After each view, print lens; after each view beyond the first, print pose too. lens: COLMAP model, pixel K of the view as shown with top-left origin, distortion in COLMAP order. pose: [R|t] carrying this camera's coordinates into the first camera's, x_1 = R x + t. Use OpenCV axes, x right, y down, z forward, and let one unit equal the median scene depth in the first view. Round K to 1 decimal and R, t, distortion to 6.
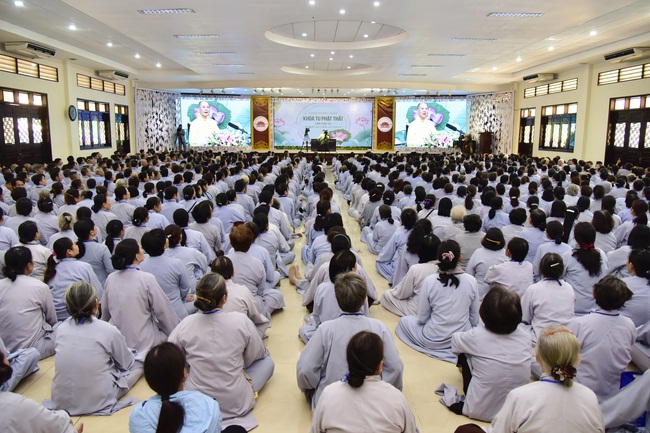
lens RADIAL K [[462.7, 0, 325.0], [0, 462.7, 216.5], [0, 0, 1]] dist [-0.001484, 0.089305]
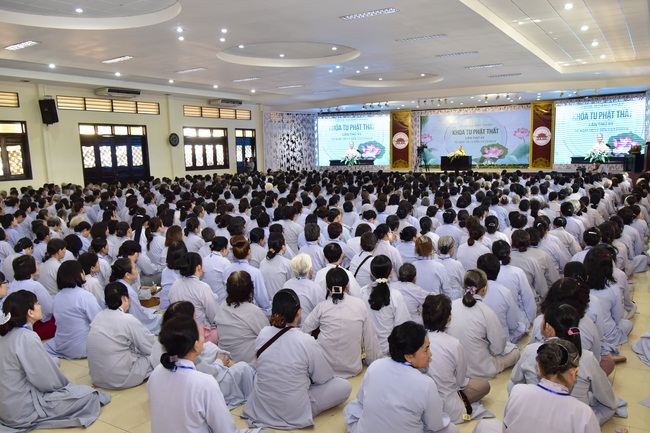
lens RADIAL K [[544.3, 0, 325.0], [0, 544.3, 216.5], [0, 0, 1]] dist [0.043277, -0.003228]
pose [[0.861920, 0.037877, -0.505627, 0.316642], [-0.066657, 0.997016, -0.038940, -0.001175], [0.502643, 0.067267, 0.861873, 0.018480]]
